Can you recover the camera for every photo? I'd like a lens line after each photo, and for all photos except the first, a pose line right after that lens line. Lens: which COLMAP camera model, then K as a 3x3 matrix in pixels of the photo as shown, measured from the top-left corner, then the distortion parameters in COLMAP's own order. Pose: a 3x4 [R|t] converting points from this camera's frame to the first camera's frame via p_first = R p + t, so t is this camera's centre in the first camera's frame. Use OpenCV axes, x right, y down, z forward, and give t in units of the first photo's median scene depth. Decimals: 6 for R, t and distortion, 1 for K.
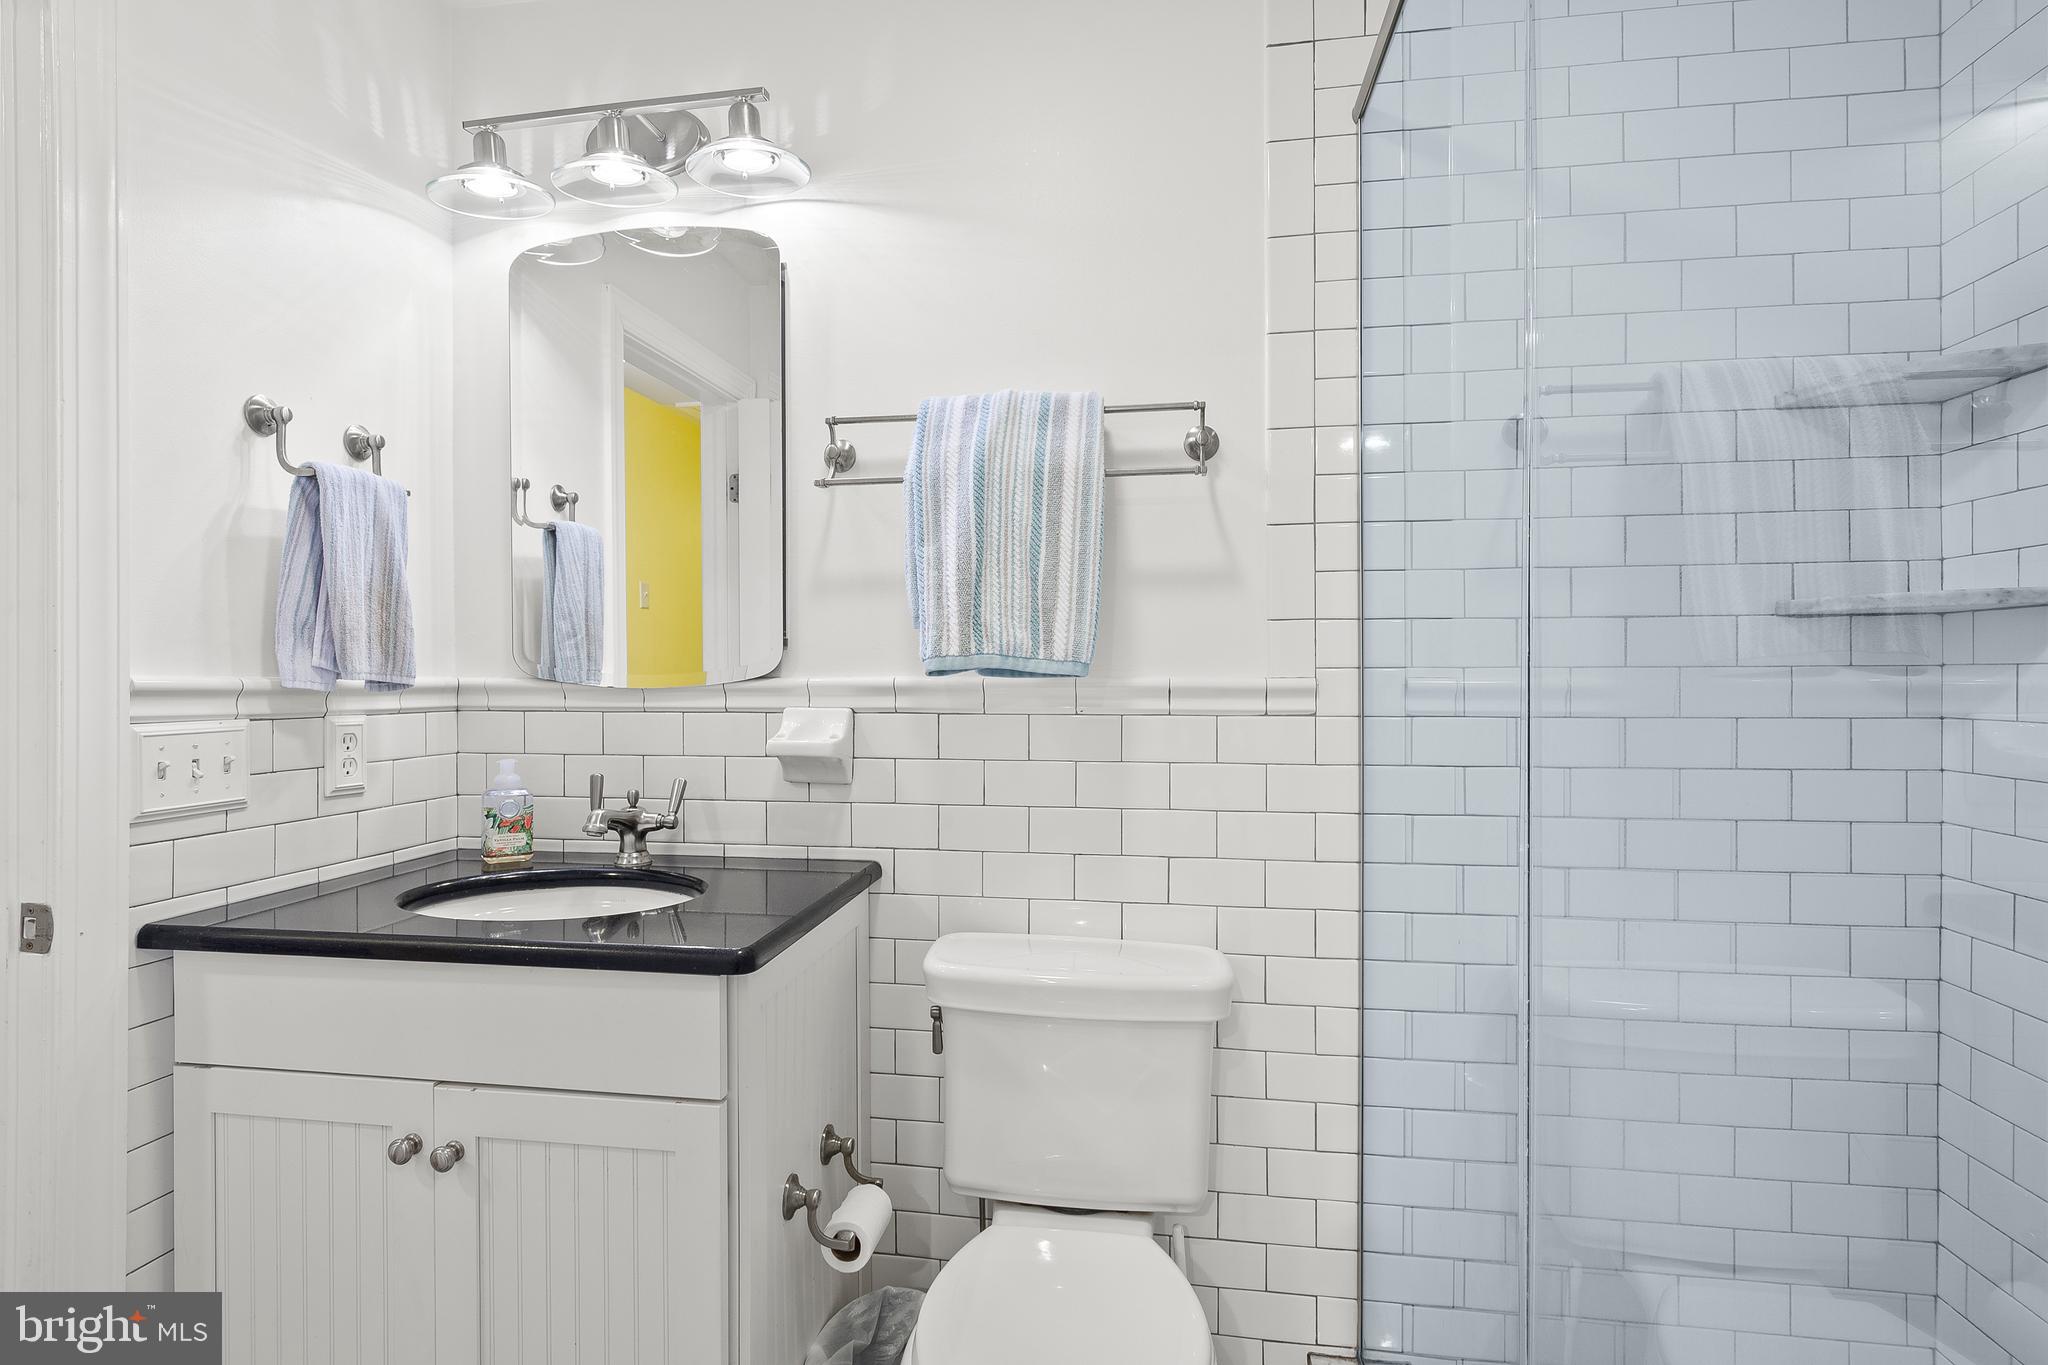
lens RADIAL K [[1063.6, 0, 1012.5], [0, 1063.6, 680.6], [0, 0, 1]] dist [-0.002661, 0.003813]
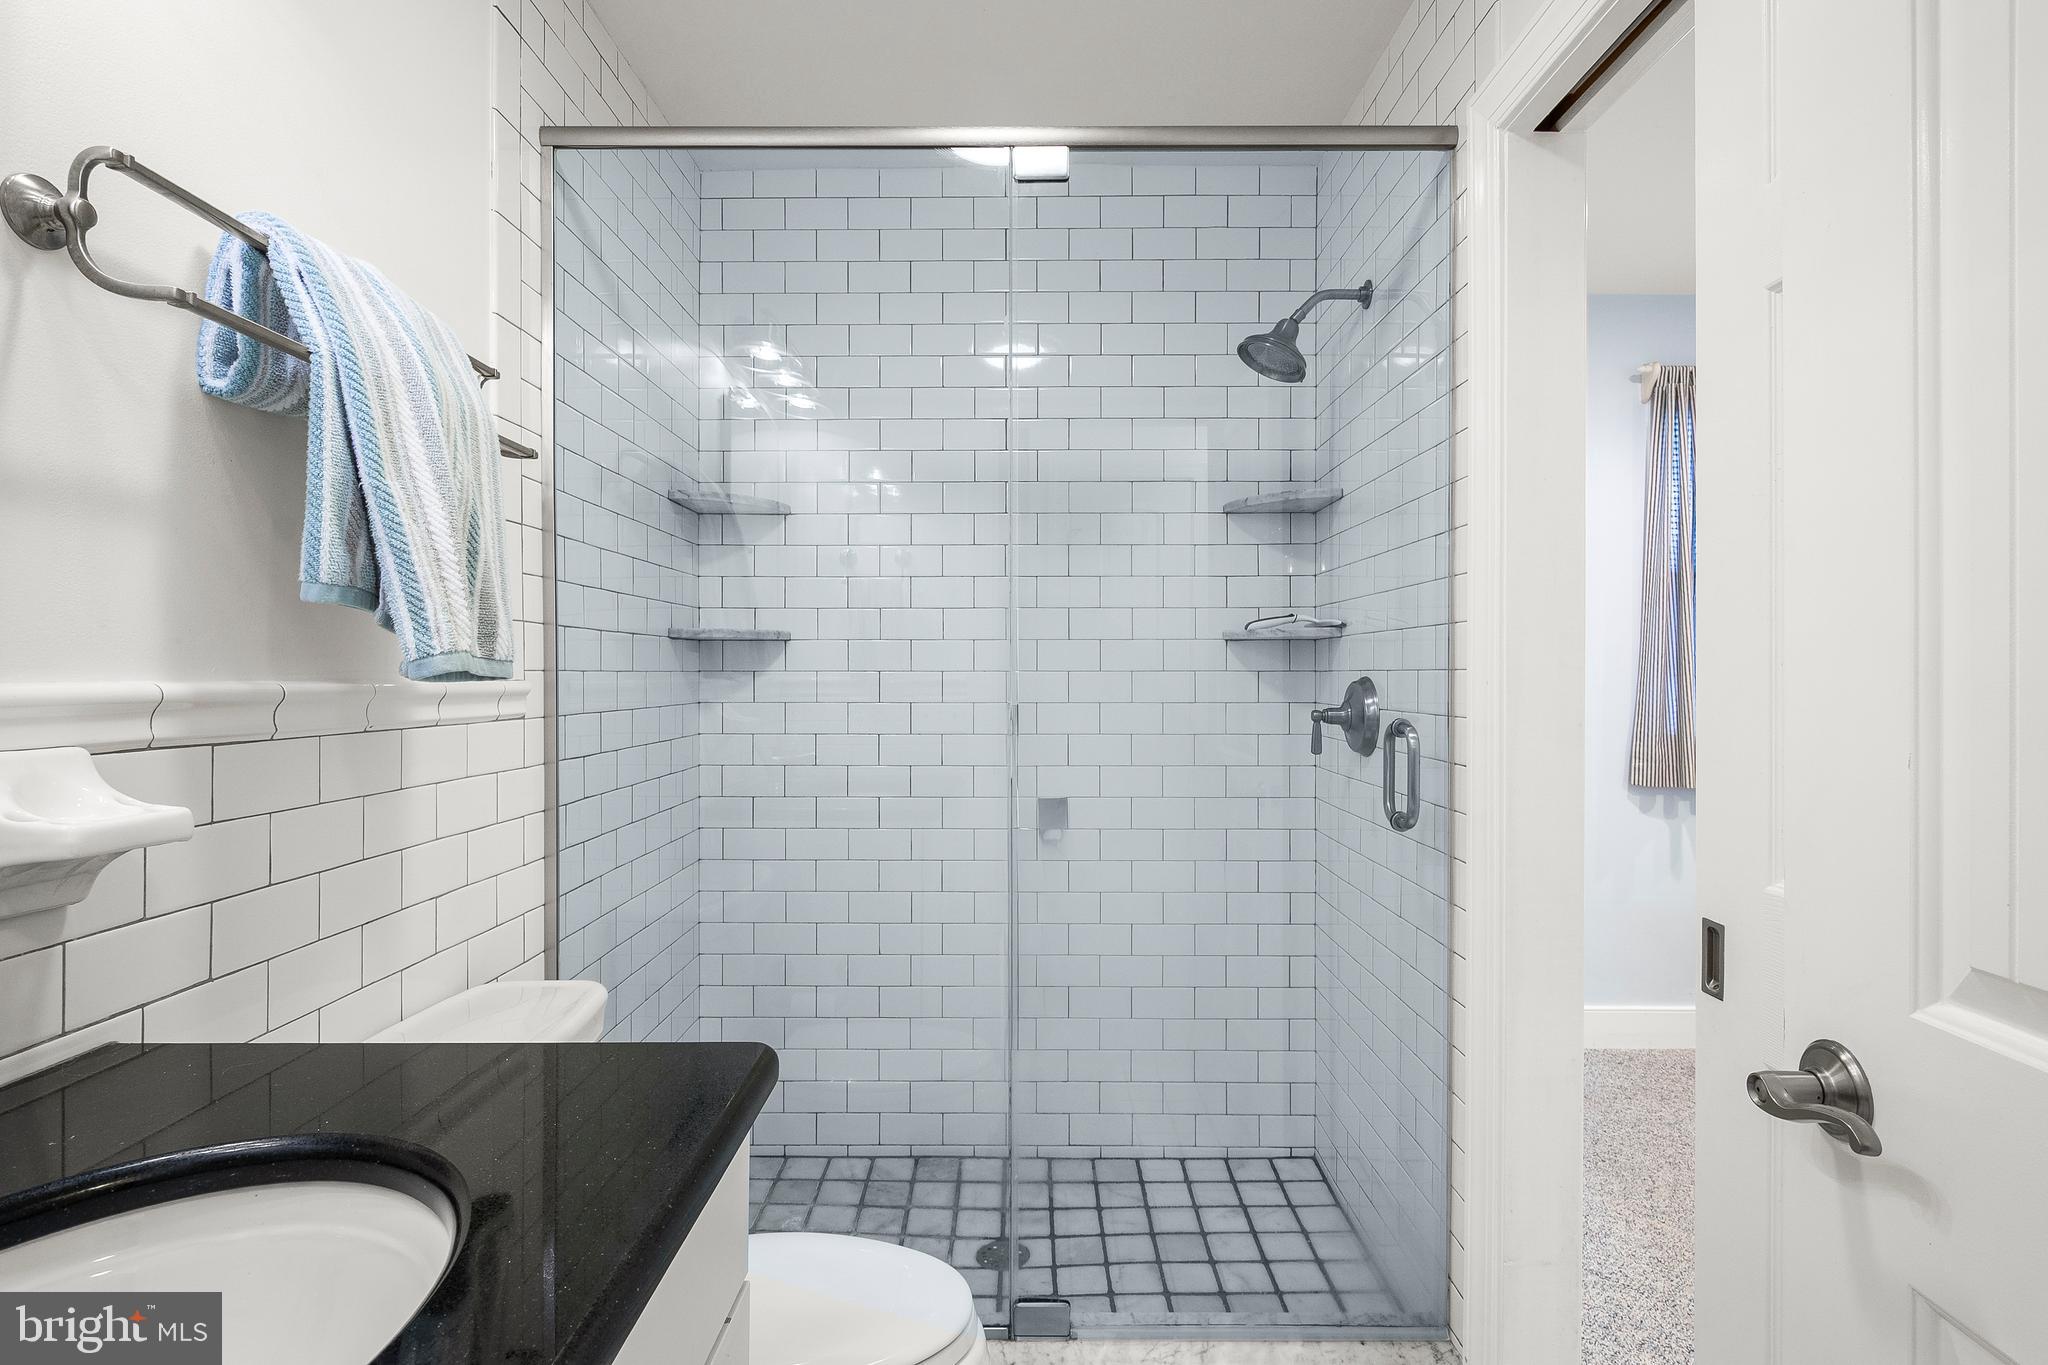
lens RADIAL K [[1063.6, 0, 1030.7], [0, 1063.6, 685.6], [0, 0, 1]] dist [-0.002661, 0.003813]
pose [[-0.159627, -0.008762, 0.987138, -0.755458], [0.003216, 0.999951, 0.009396, -0.005505], [-0.987172, 0.004674, -0.159591, 0.695001]]
